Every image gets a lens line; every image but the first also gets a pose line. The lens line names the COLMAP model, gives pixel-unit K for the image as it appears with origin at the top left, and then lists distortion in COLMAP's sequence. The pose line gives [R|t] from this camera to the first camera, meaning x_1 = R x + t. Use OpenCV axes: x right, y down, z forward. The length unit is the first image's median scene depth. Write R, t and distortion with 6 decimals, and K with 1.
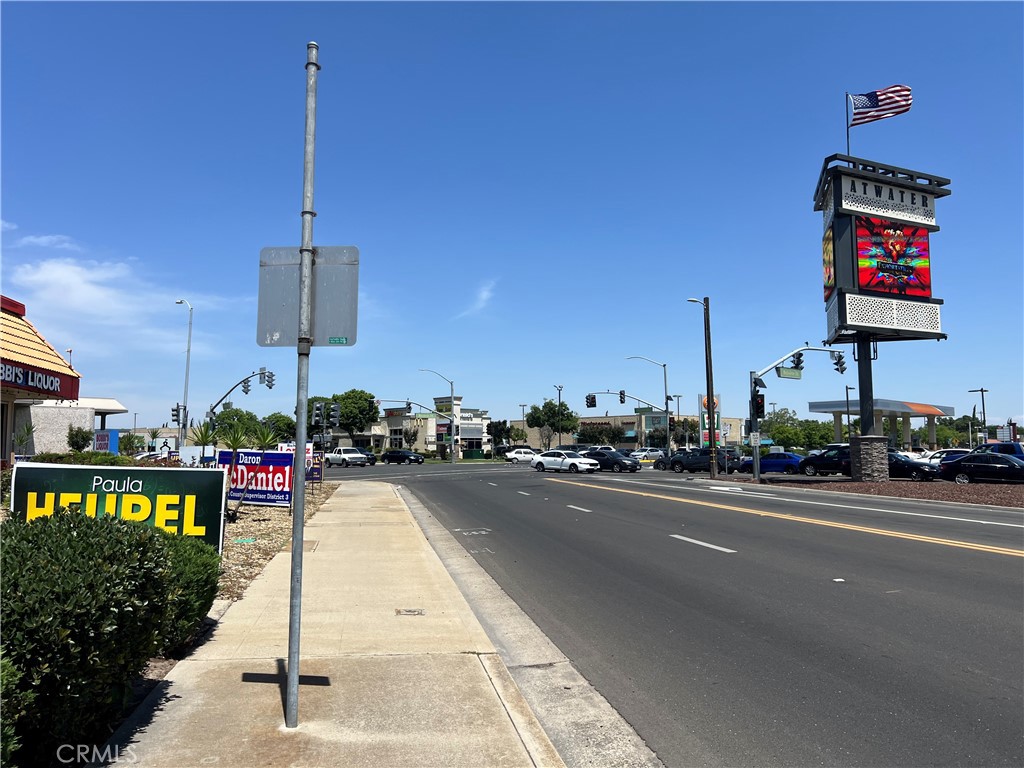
lens RADIAL K [[766.8, 0, 506.1], [0, 766.8, 378.4], [0, 0, 1]] dist [0.063649, -0.074504]
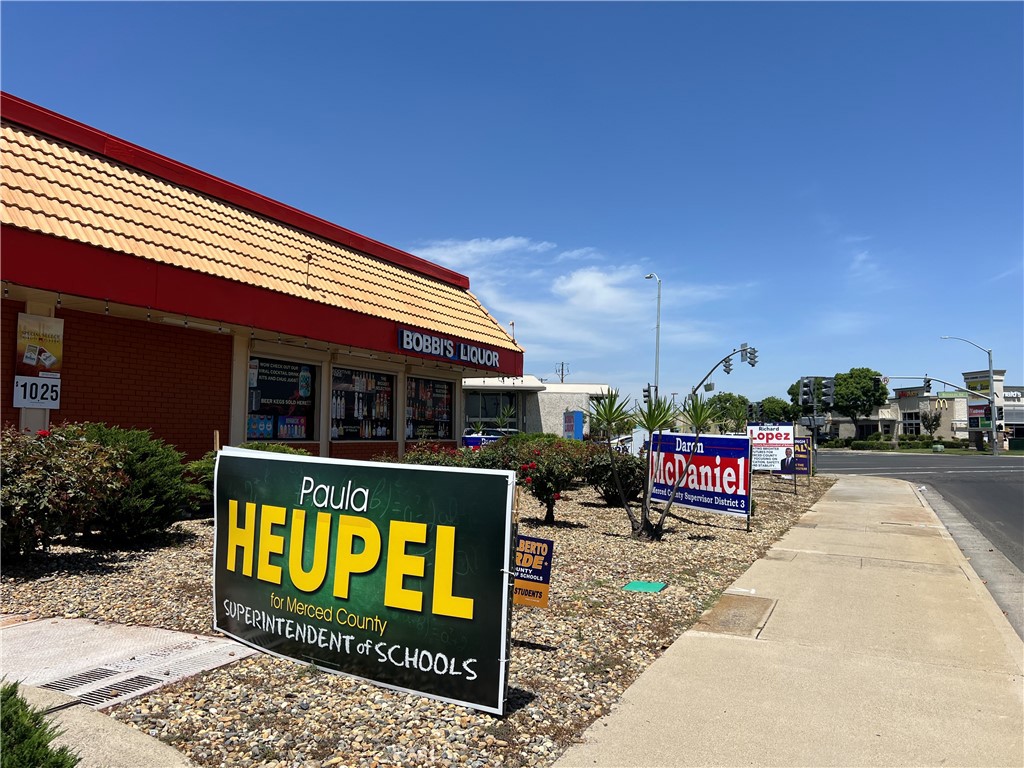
lens RADIAL K [[766.8, 0, 506.1], [0, 766.8, 378.4], [0, 0, 1]] dist [0.063649, -0.074504]
pose [[0.813253, -0.032191, -0.581019, -0.031420], [0.043224, 0.999052, 0.005148, 0.017824], [0.580302, -0.029301, 0.813874, 0.186614]]
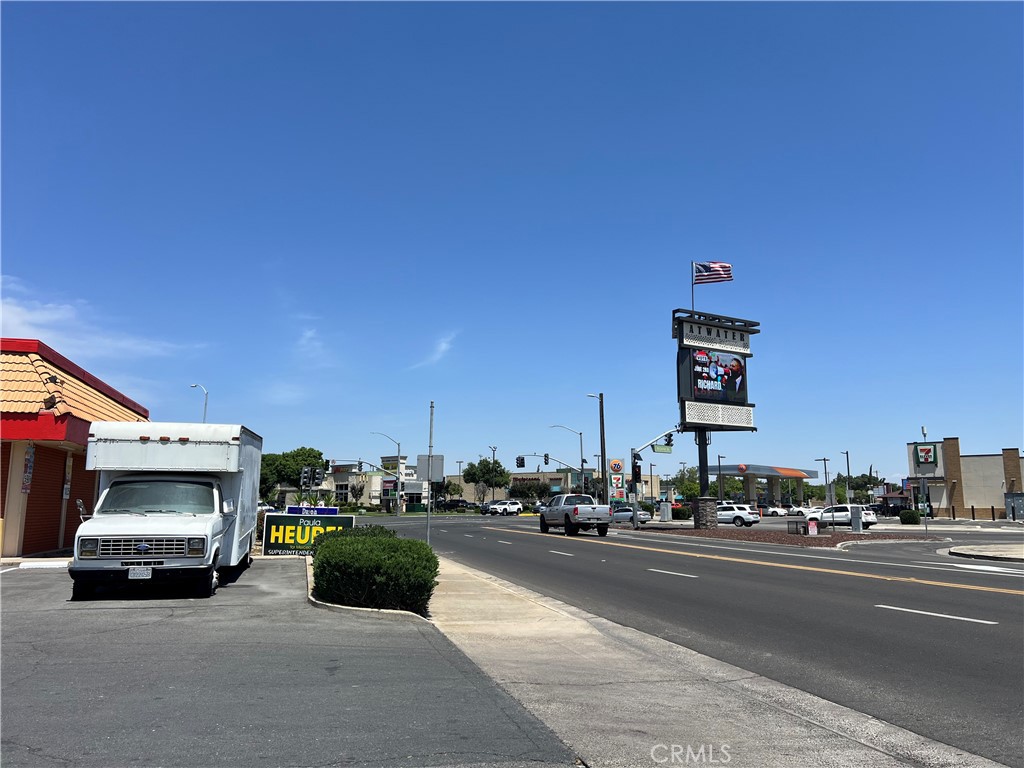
lens RADIAL K [[778.8, 0, 512.0], [0, 778.8, 384.0], [0, 0, 1]] dist [0.162095, -0.336592]
pose [[0.995576, 0.018704, 0.092083, -0.031887], [-0.013344, 0.998199, -0.058488, -0.044493], [-0.093011, 0.057001, 0.994032, -0.429932]]
